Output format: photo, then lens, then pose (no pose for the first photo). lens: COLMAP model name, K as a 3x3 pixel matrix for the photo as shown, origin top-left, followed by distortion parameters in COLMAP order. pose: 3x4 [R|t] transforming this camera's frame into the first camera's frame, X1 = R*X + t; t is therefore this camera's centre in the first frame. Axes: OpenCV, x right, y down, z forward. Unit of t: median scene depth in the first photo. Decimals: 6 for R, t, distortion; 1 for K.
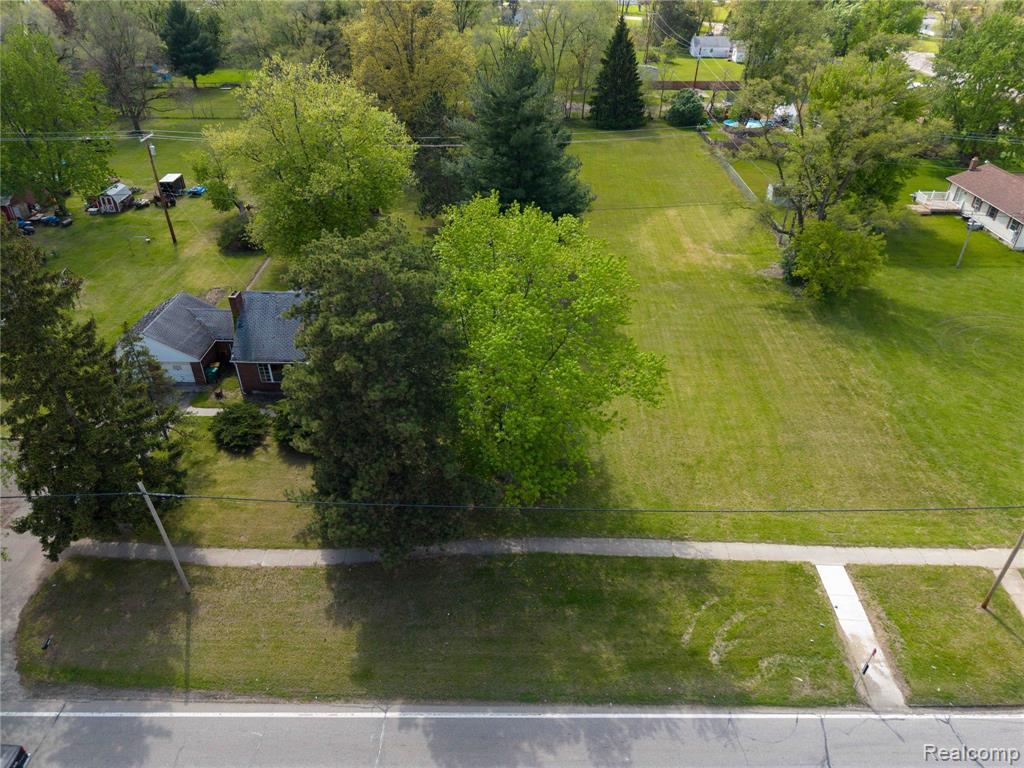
lens RADIAL K [[685.4, 0, 513.5], [0, 685.4, 386.9], [0, 0, 1]] dist [-0.001332, 0.000967]
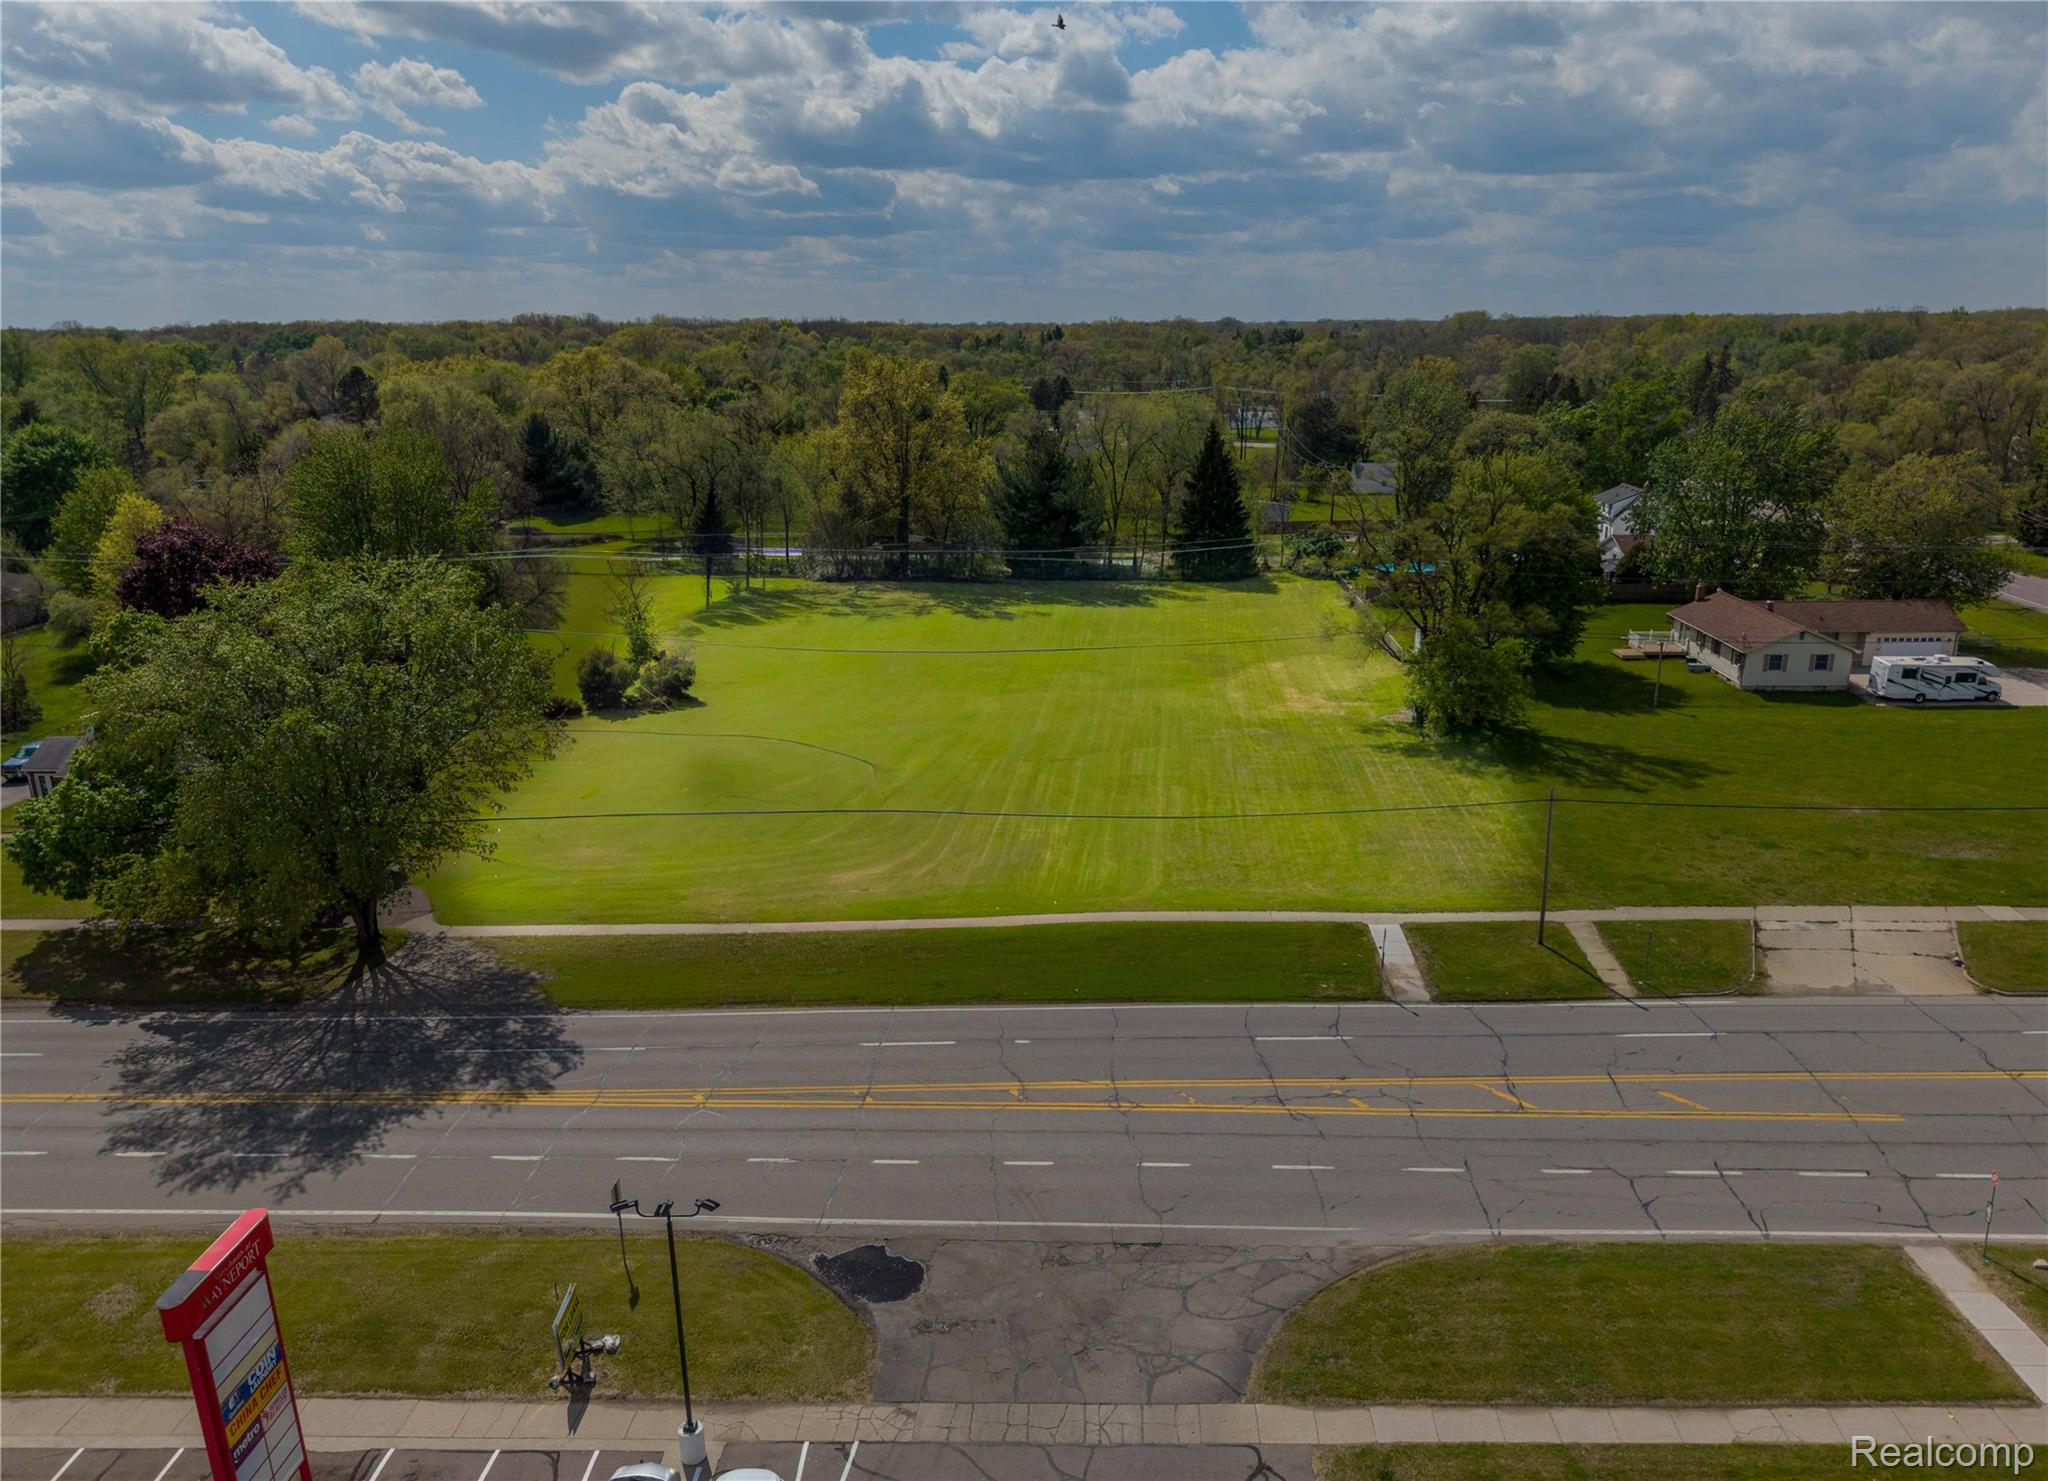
lens RADIAL K [[1456.4, 0, 1072.1], [0, 1456.4, 771.3], [0, 0, 1]] dist [0.005857, -0.003657]
pose [[0.999918, -0.012042, -0.004377, 0.051655], [0.010304, 0.958814, -0.283847, 0.462035], [0.007615, 0.283779, 0.958859, -0.670005]]
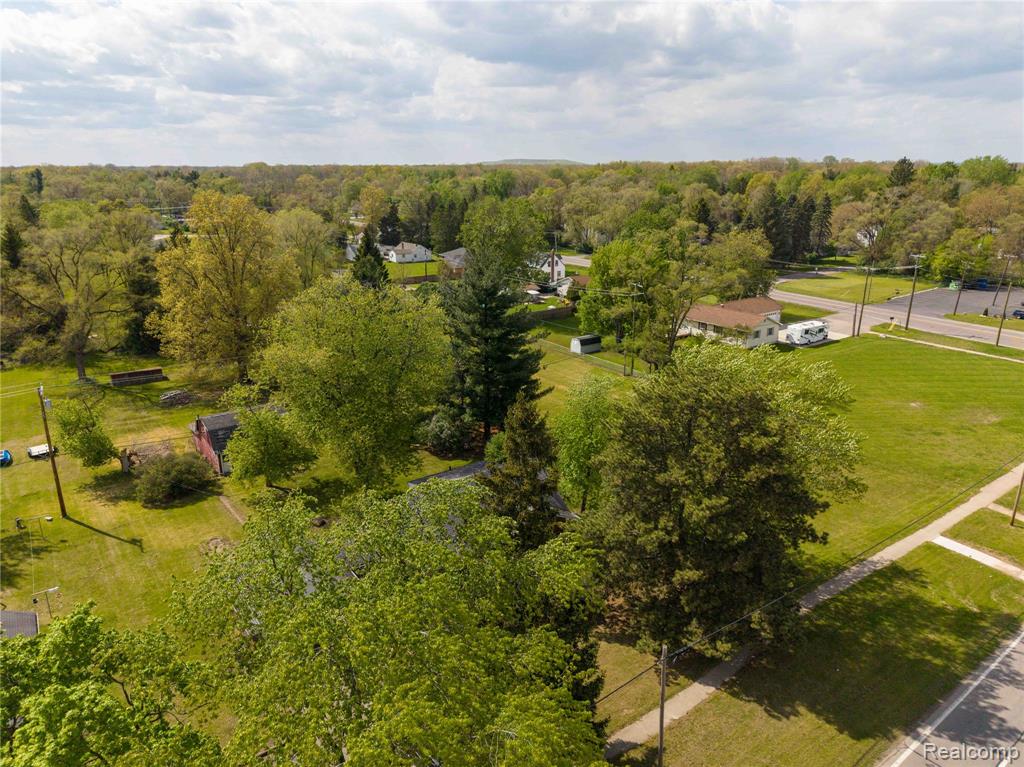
lens RADIAL K [[685.0, 0, 511.5], [0, 685.0, 406.2], [0, 0, 1]] dist [0.009825, -0.001672]
pose [[0.801151, -0.204340, 0.562496, -0.785943], [0.336593, 0.931005, -0.141193, -0.074241], [-0.494835, 0.302449, 0.814655, 0.131529]]
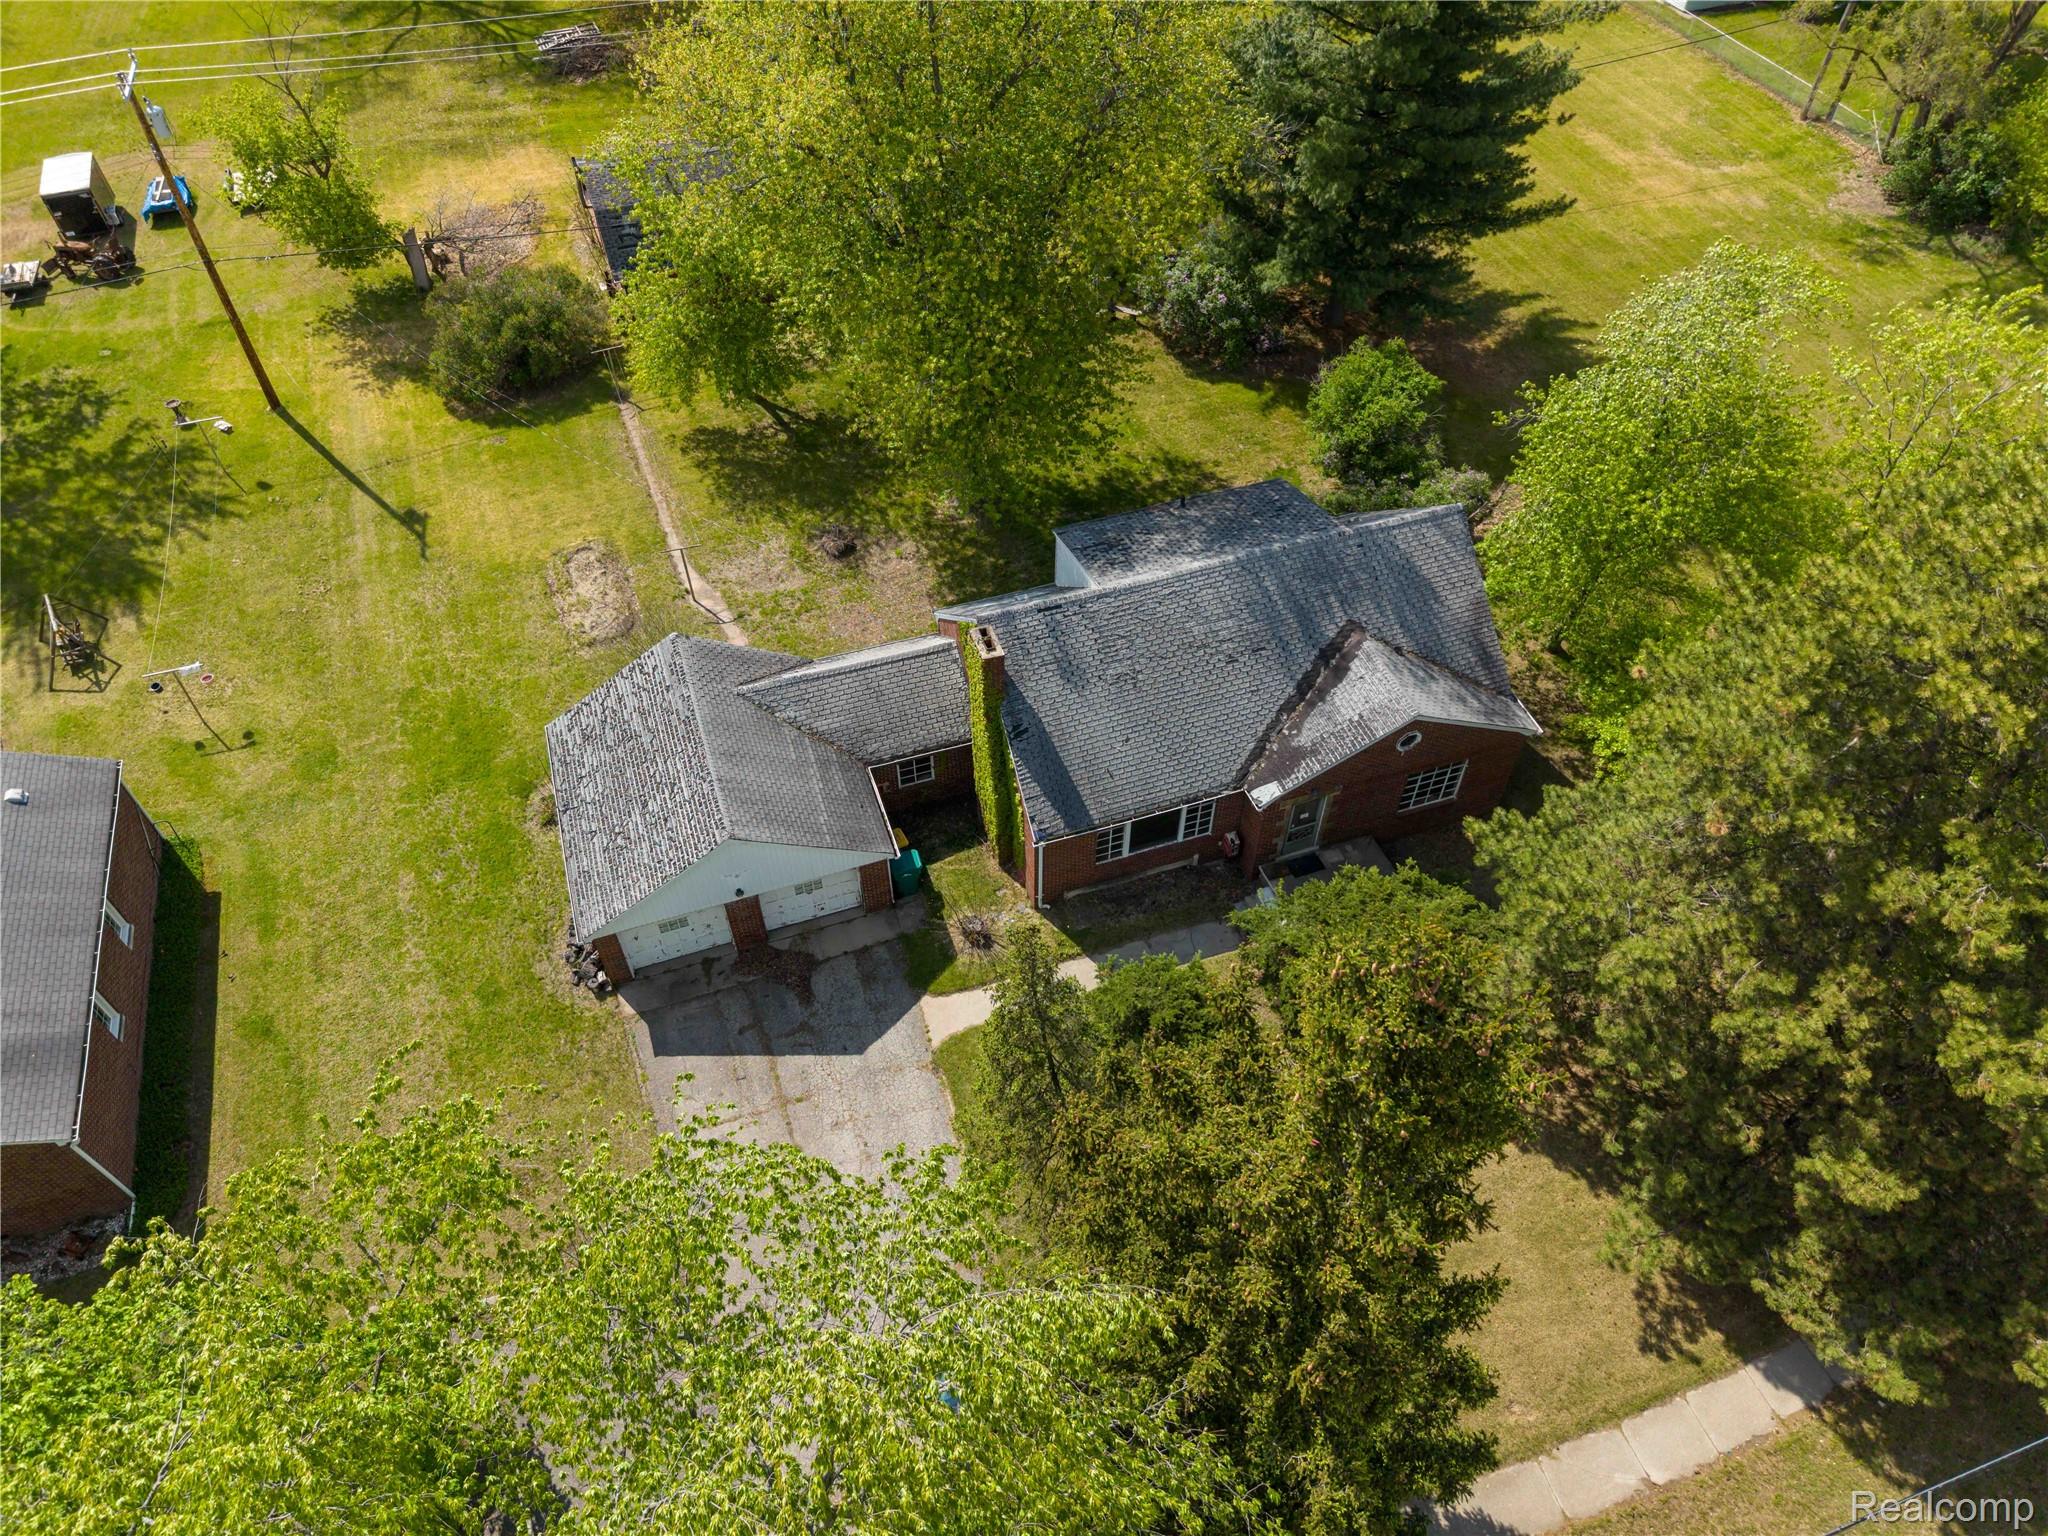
lens RADIAL K [[1365.3, 0, 1023.6], [0, 1365.3, 781.2], [0, 0, 1]] dist [0.005806, -0.001142]
pose [[0.936668, -0.267239, 0.226353, -0.560464], [0.196863, 0.936312, 0.290802, -0.256718], [-0.289651, -0.227824, 0.929623, 0.406370]]
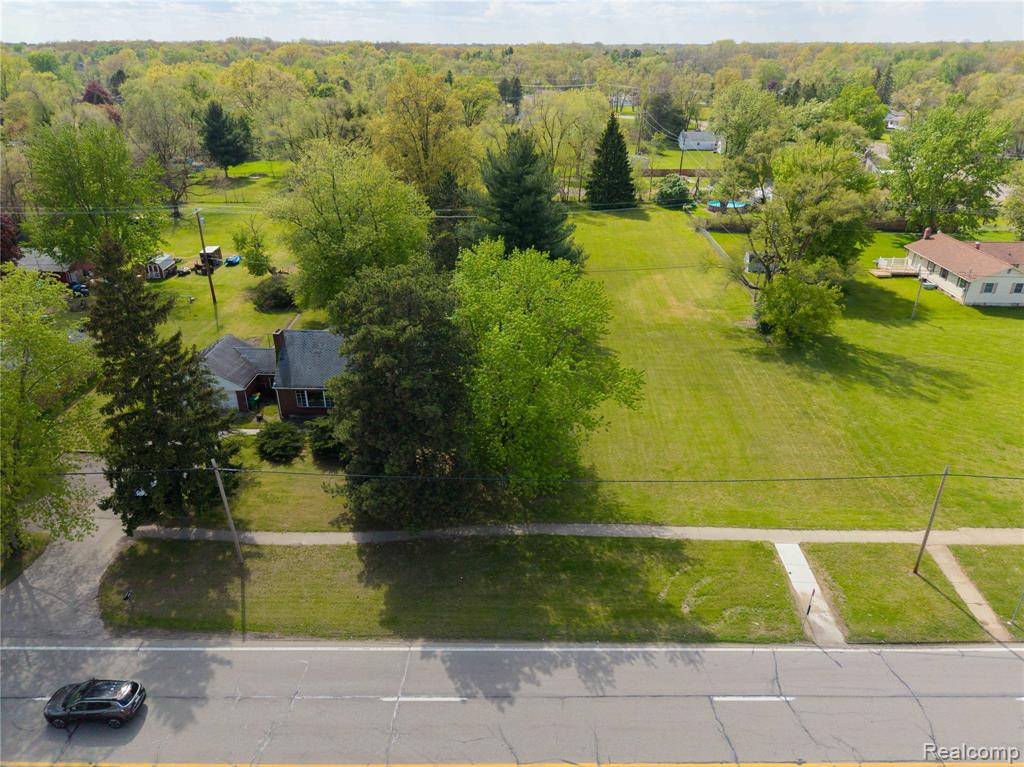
lens RADIAL K [[692.6, 0, 512.0], [0, 692.6, 383.5], [0, 0, 1]] dist [-0.001084, 0.001282]
pose [[0.999973, -0.001813, -0.007132, 0.001209], [0.000870, 0.991510, -0.130030, 0.109652], [0.007307, 0.130020, 0.991484, -0.163721]]
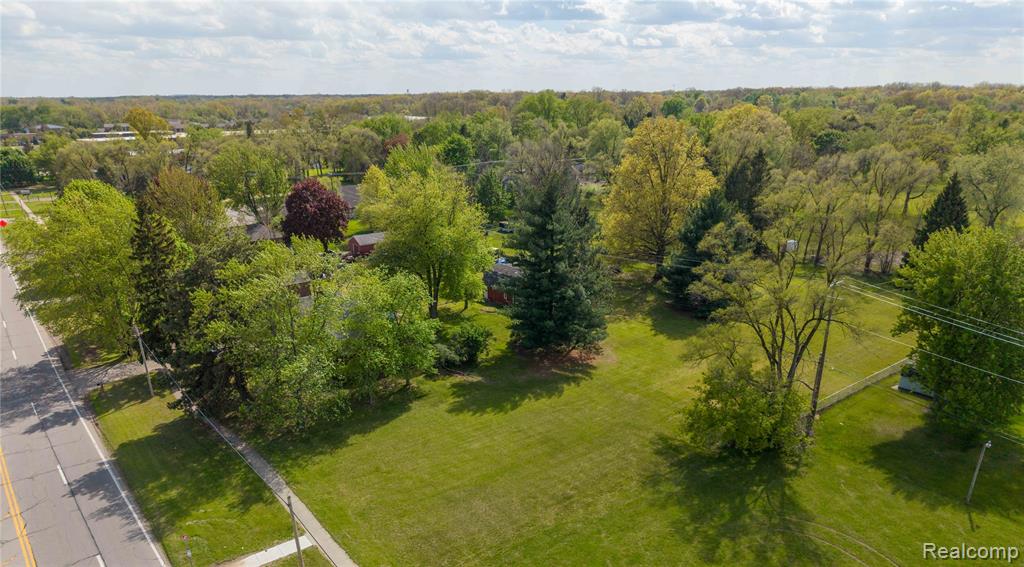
lens RADIAL K [[685.1, 0, 512.3], [0, 685.1, 387.4], [0, 0, 1]] dist [-0.000449, -0.000322]
pose [[0.635823, 0.295658, -0.712962, 1.174888], [-0.417515, 0.908659, 0.004470, -0.124719], [0.649161, 0.294830, 0.701188, 0.203497]]
